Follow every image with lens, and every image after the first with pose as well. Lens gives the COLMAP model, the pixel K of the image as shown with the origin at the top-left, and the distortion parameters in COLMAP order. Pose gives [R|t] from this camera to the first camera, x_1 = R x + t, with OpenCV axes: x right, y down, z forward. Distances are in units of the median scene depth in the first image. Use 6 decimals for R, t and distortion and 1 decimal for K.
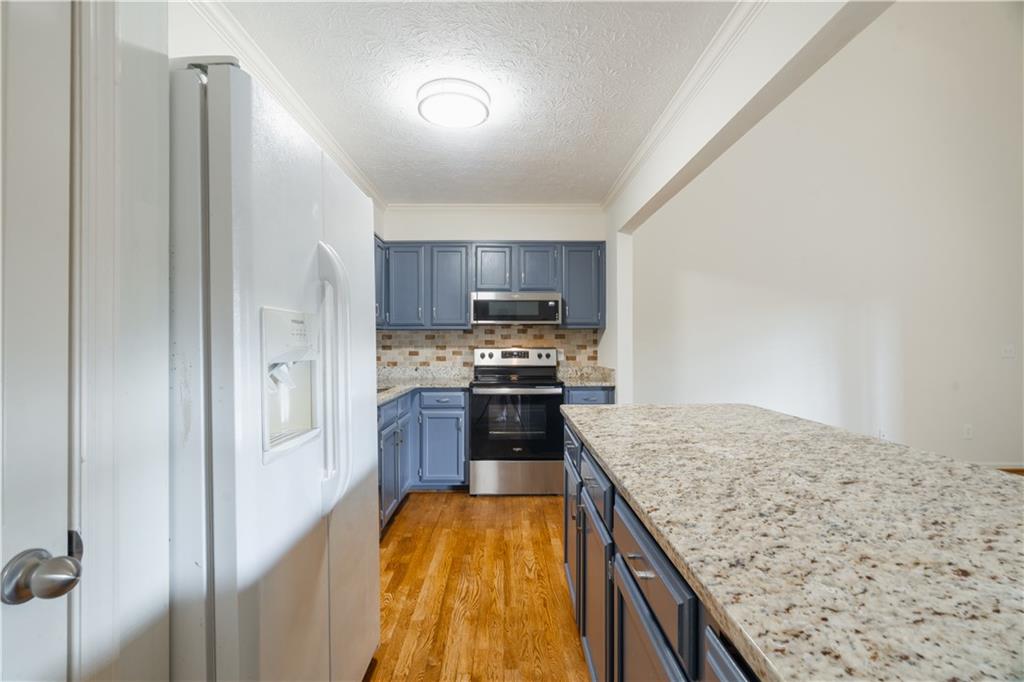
lens RADIAL K [[464.0, 0, 504.0], [0, 464.0, 347.9], [0, 0, 1]] dist [-0.003488, 0.001462]
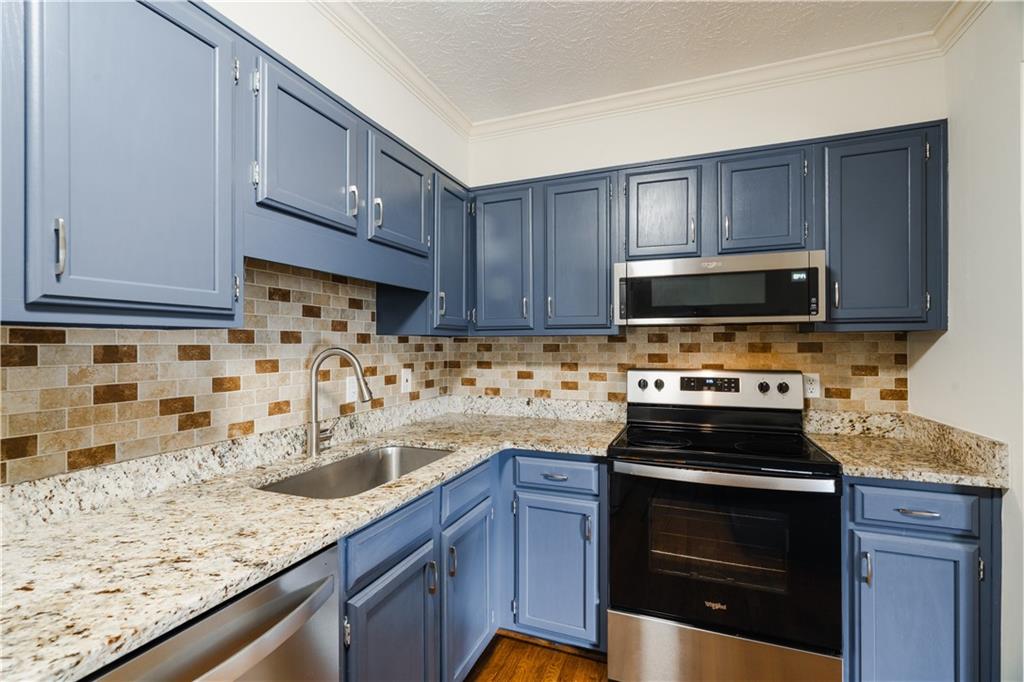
lens RADIAL K [[464.0, 0, 509.5], [0, 464.0, 344.0], [0, 0, 1]] dist [-0.003488, 0.001462]
pose [[0.928995, -0.001324, -0.370089, 0.009000], [-0.000670, 0.999986, -0.005259, -0.026287], [0.370091, 0.005133, 0.928981, 0.449852]]
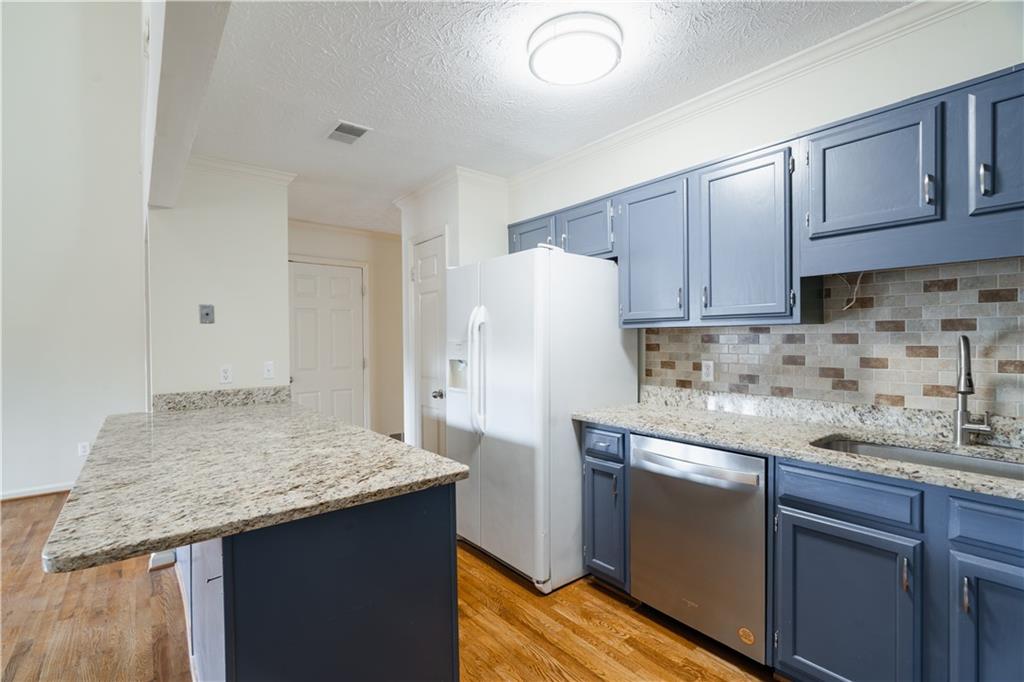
lens RADIAL K [[464.0, 0, 513.1], [0, 464.0, 342.0], [0, 0, 1]] dist [-0.003488, 0.001462]
pose [[-0.772350, 0.010448, -0.635111, 0.251063], [0.003772, 0.999923, 0.011862, -0.025284], [0.635185, 0.006766, -0.772330, 0.824193]]
